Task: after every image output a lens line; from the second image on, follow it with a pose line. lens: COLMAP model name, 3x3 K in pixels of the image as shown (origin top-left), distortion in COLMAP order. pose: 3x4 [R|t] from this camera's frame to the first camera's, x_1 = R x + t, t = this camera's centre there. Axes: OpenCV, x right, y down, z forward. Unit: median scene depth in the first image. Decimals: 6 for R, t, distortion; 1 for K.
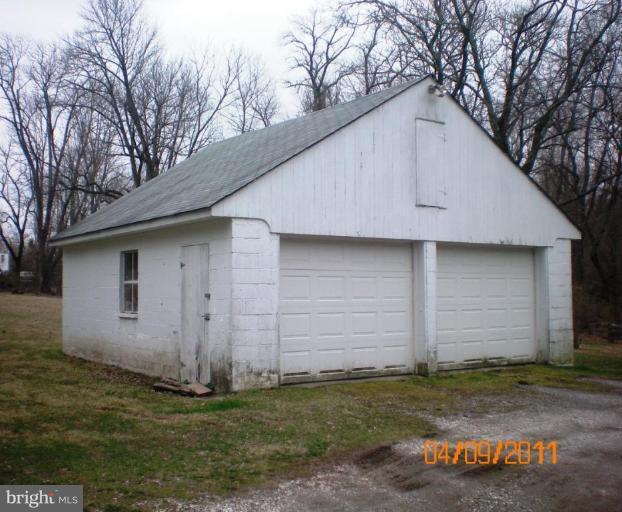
lens RADIAL K [[727.3, 0, 311.0], [0, 727.3, 256.0], [0, 0, 1]] dist [0.001282, -0.007317]
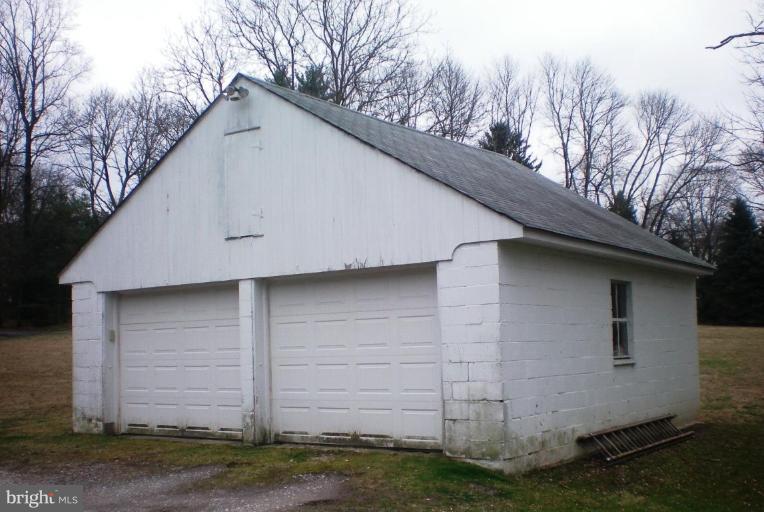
lens RADIAL K [[890.5, 0, 381.9], [0, 890.5, 287.8], [0, 0, 1]] dist [-0.003713, -0.021126]
pose [[0.340459, -0.064095, -0.938072, 1.154345], [0.076444, 0.996258, -0.040326, 0.040837], [0.937147, -0.057981, 0.344085, 0.805474]]
